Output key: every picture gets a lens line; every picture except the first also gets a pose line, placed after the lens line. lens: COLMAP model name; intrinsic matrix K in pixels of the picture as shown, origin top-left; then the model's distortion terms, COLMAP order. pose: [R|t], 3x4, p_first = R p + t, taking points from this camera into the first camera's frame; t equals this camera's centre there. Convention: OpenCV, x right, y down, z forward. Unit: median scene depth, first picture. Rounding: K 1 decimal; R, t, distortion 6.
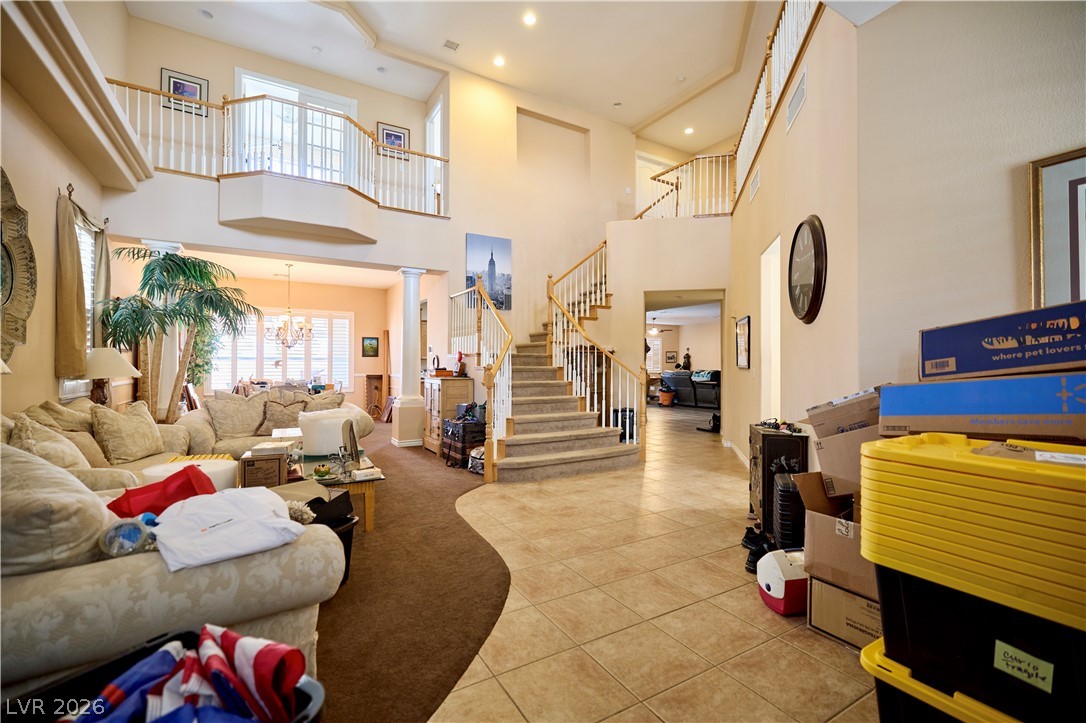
lens RADIAL K [[476.8, 0, 541.3], [0, 476.8, 362.2], [0, 0, 1]] dist [0.000573, -0.000637]
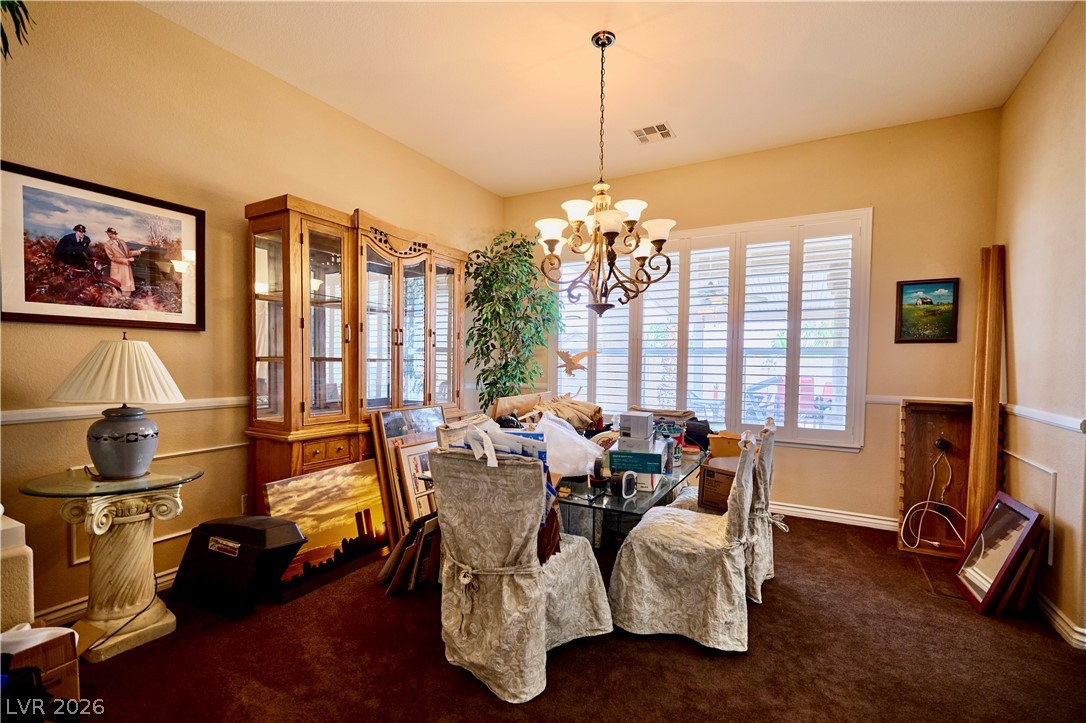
lens RADIAL K [[476.8, 0, 541.9], [0, 476.8, 371.9], [0, 0, 1]] dist [0.000573, -0.000637]
pose [[0.505327, 0.031487, -0.862353, -0.290749], [-0.008003, 0.999462, 0.031804, -0.000109], [0.862891, -0.009171, 0.505307, 0.842887]]
